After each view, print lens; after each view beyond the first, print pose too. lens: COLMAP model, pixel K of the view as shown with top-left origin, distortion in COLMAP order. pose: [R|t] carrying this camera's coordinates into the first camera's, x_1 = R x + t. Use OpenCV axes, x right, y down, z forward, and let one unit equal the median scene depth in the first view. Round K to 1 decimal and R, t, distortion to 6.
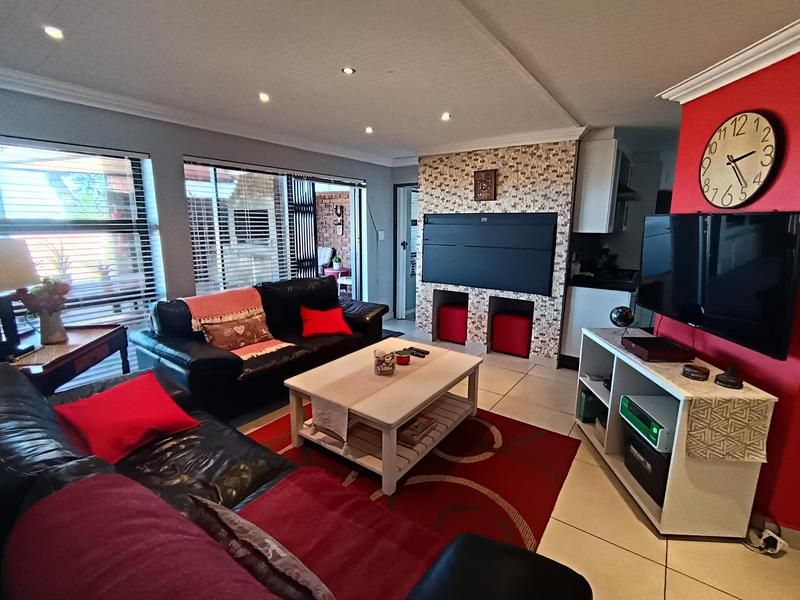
lens RADIAL K [[381.4, 0, 393.4], [0, 381.4, 299.6], [0, 0, 1]] dist [0.006102, -0.001189]
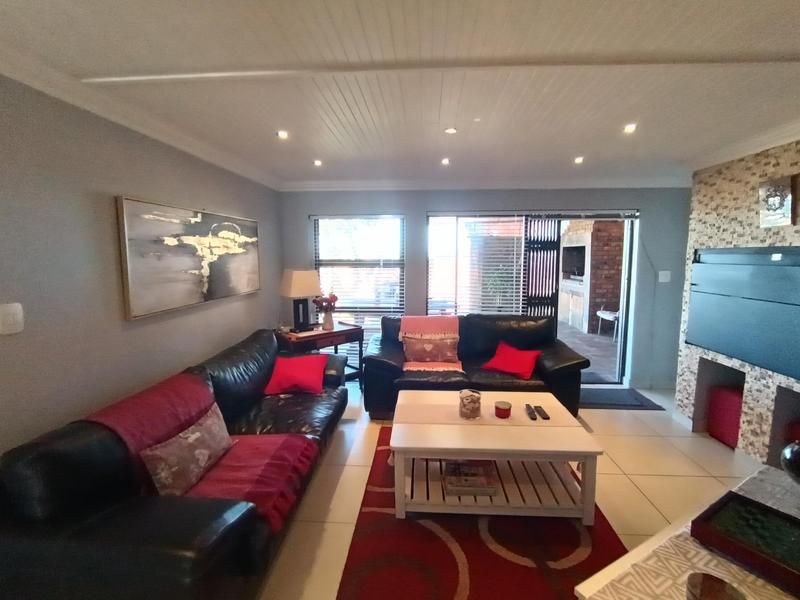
lens RADIAL K [[381.4, 0, 397.5], [0, 381.4, 297.8], [0, 0, 1]] dist [0.006102, -0.001189]
pose [[0.535079, 0.087220, -0.840288, 0.411884], [-0.163610, 0.986524, -0.001784, -0.043920], [0.828808, 0.138434, 0.542138, 0.169387]]
